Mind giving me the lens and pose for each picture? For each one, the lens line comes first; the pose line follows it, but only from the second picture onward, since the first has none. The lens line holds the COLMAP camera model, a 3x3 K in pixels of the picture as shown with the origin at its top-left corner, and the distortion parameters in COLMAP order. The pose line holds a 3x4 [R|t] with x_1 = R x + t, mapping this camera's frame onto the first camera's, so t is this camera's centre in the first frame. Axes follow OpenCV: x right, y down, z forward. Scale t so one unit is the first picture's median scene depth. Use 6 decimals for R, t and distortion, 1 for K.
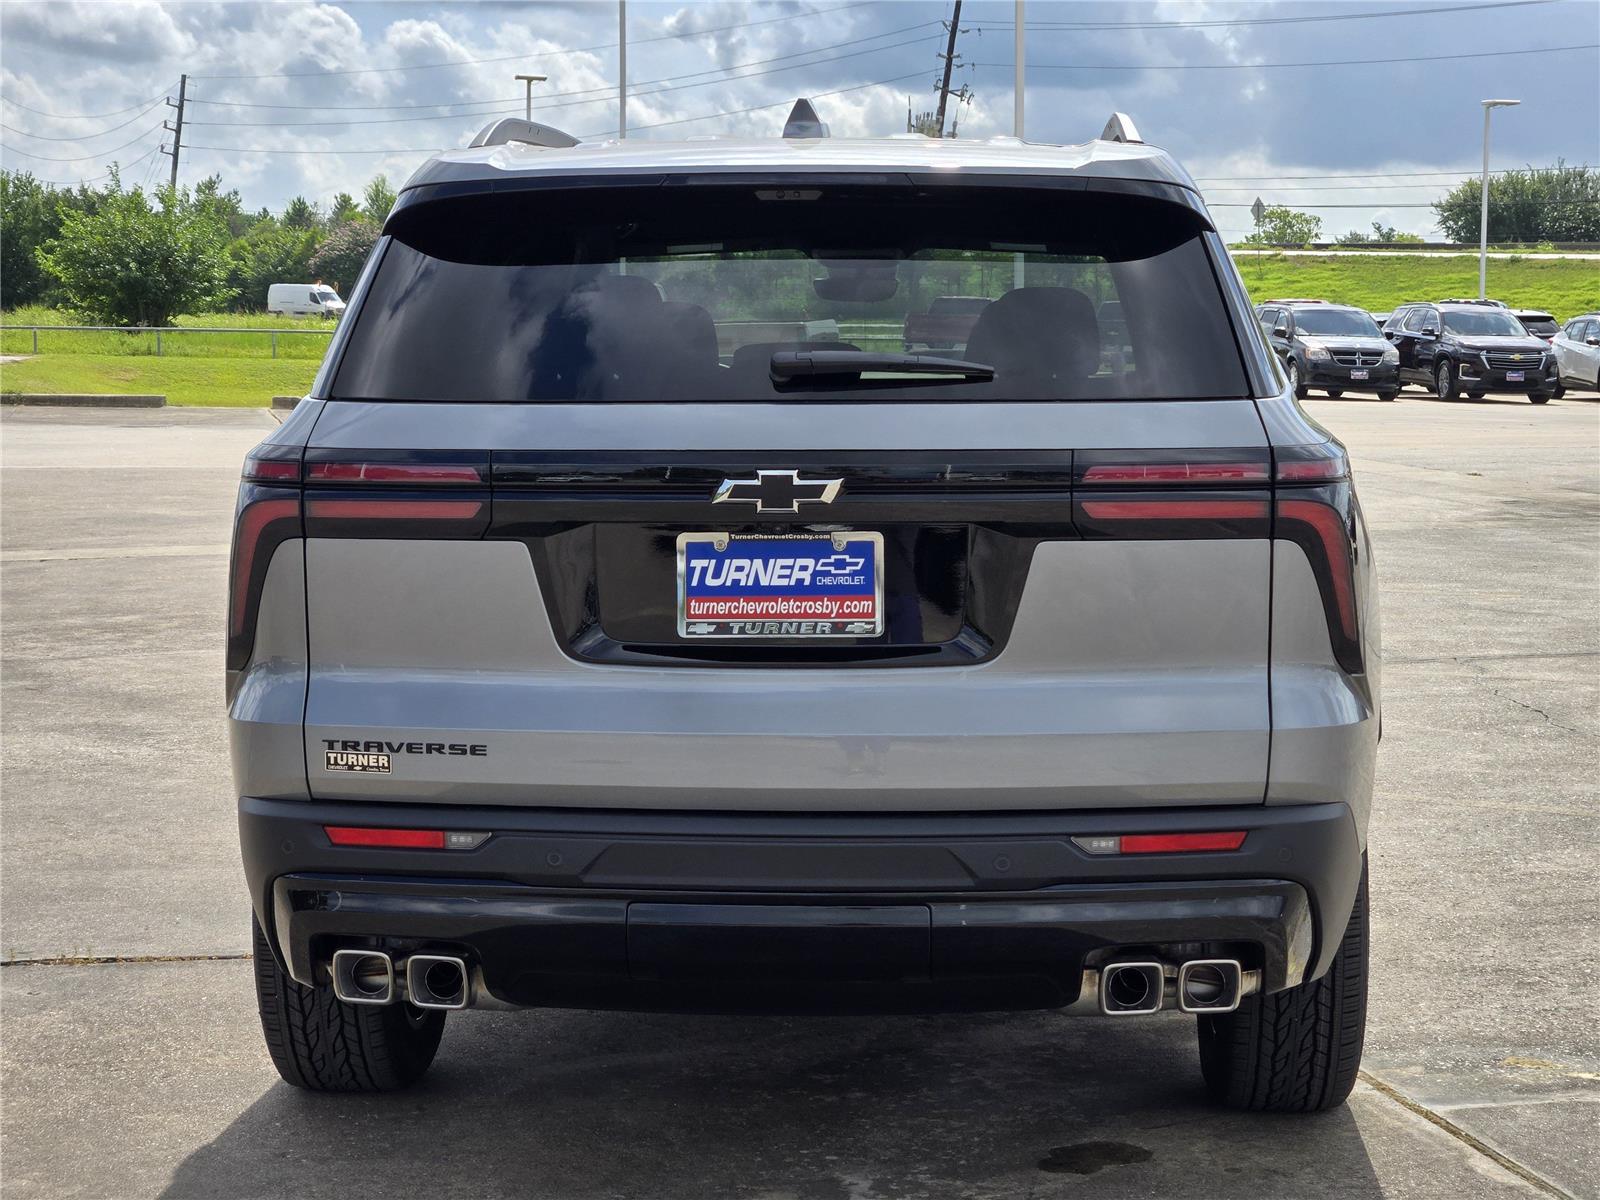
lens RADIAL K [[2912.3, 0, 801.0], [0, 2912.3, 518.4], [0, 0, 1]] dist [-0.568563, 2.102028]
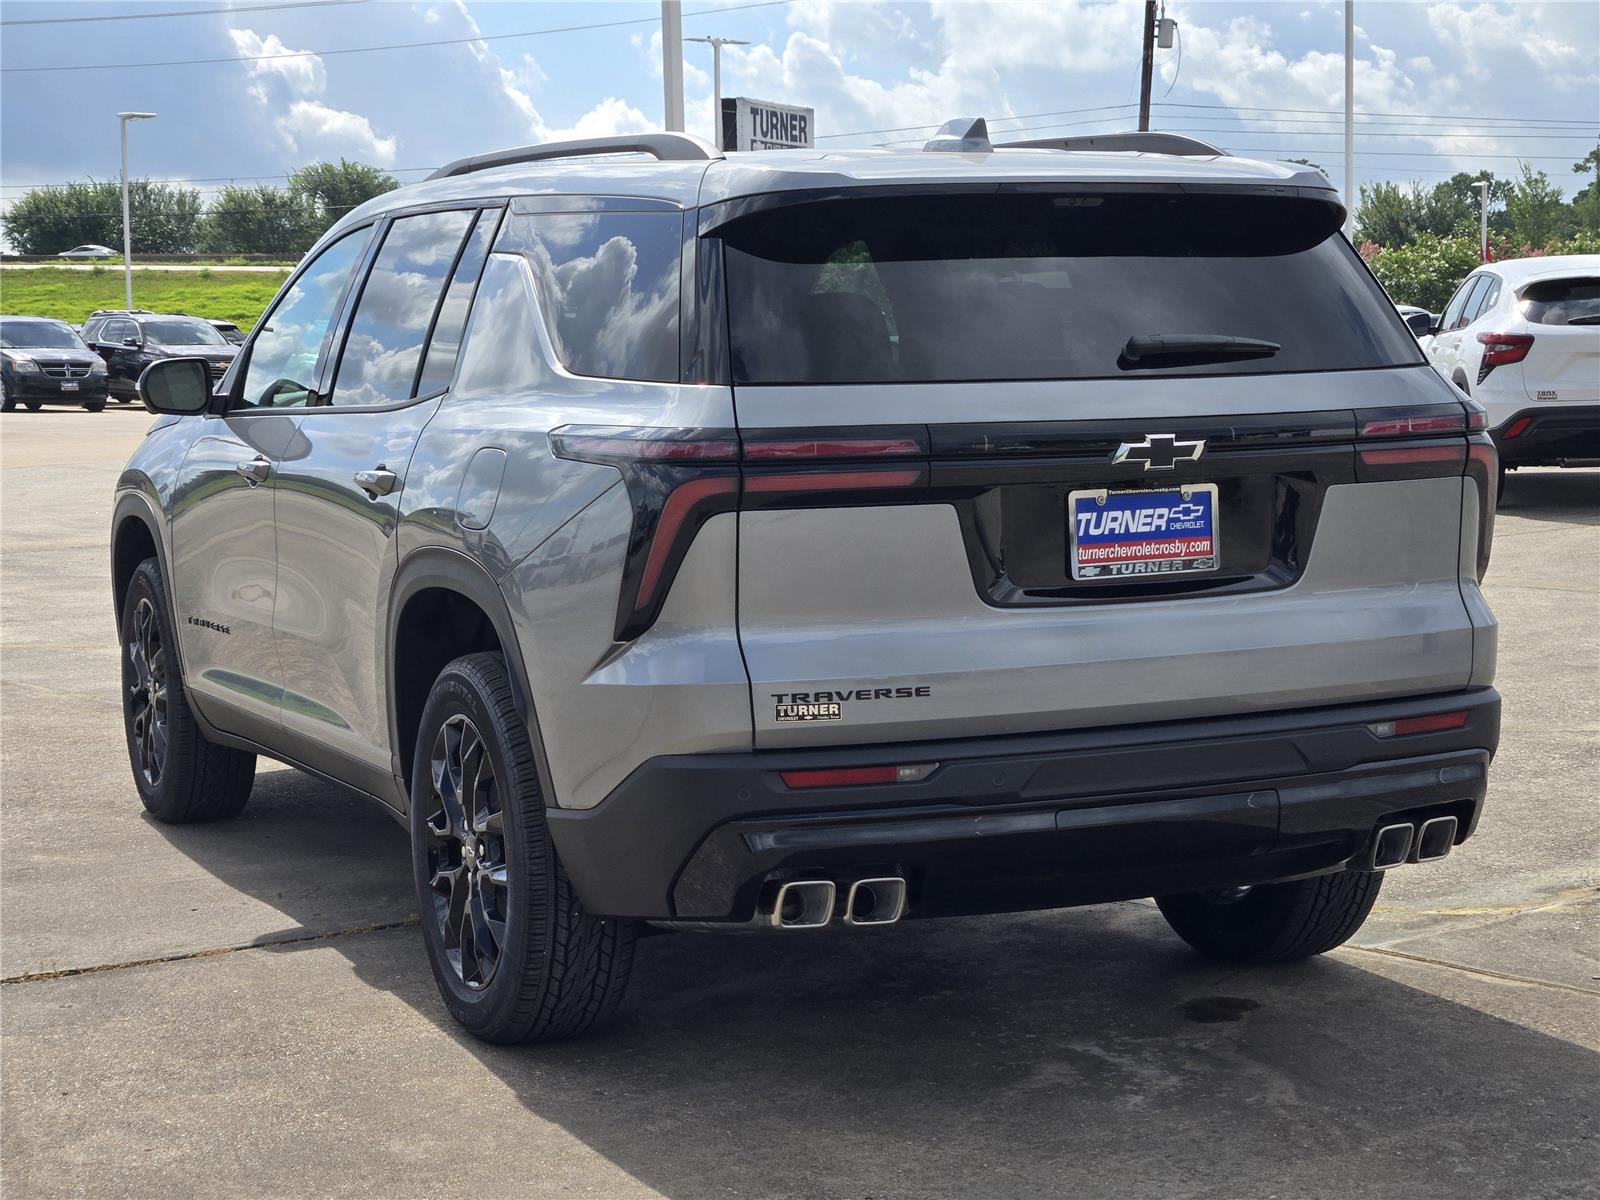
lens RADIAL K [[2912.6, 0, 800.0], [0, 2912.6, 600.0], [0, 0, 1]] dist [-0.117322, 0.872309]
pose [[0.885388, -0.058711, 0.461131, -0.681210], [0.044802, 0.998152, 0.041062, -0.004227], [-0.462689, -0.015696, 0.886382, 0.011510]]
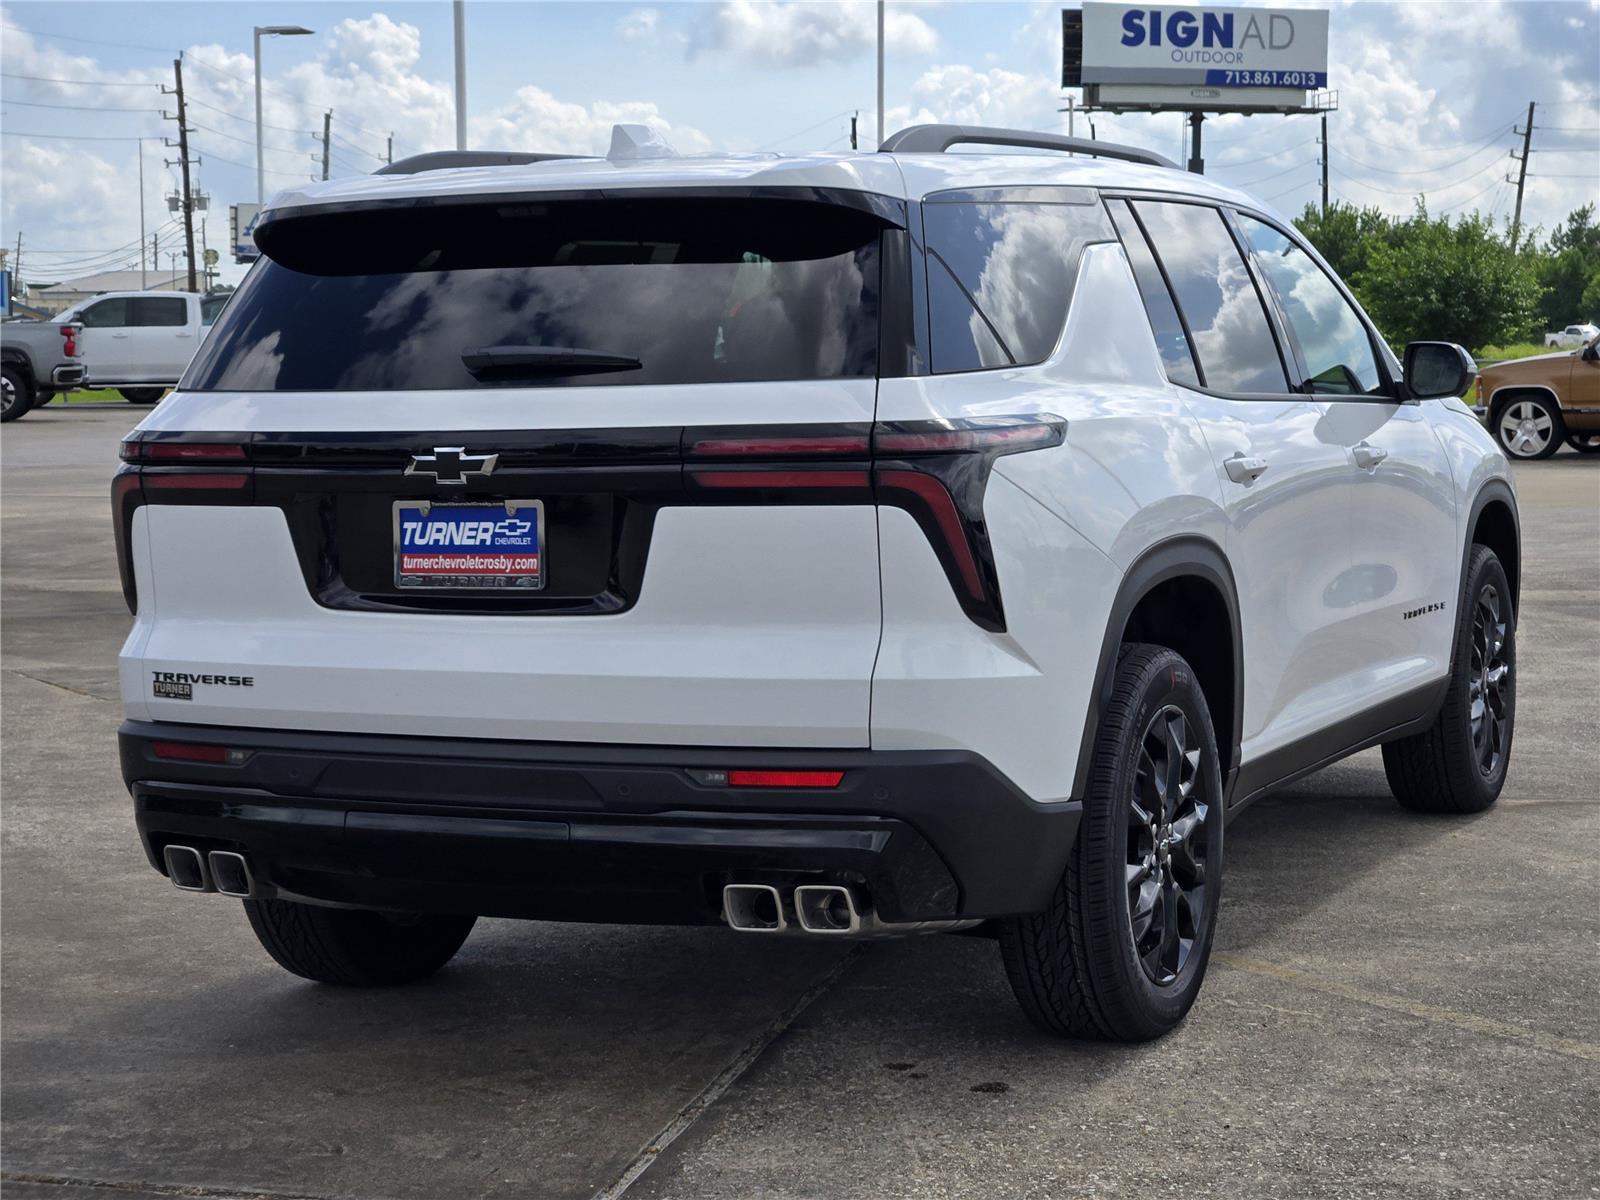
lens RADIAL K [[2835.2, 0, 794.8], [0, 2835.2, 506.7], [0, 0, 1]] dist [-0.051584, 0.226377]
pose [[0.936042, 0.000152, -0.351888, 0.521521], [-0.000130, 1.000000, 0.000085, 0.007410], [0.351888, -0.000034, 0.936042, -0.029901]]
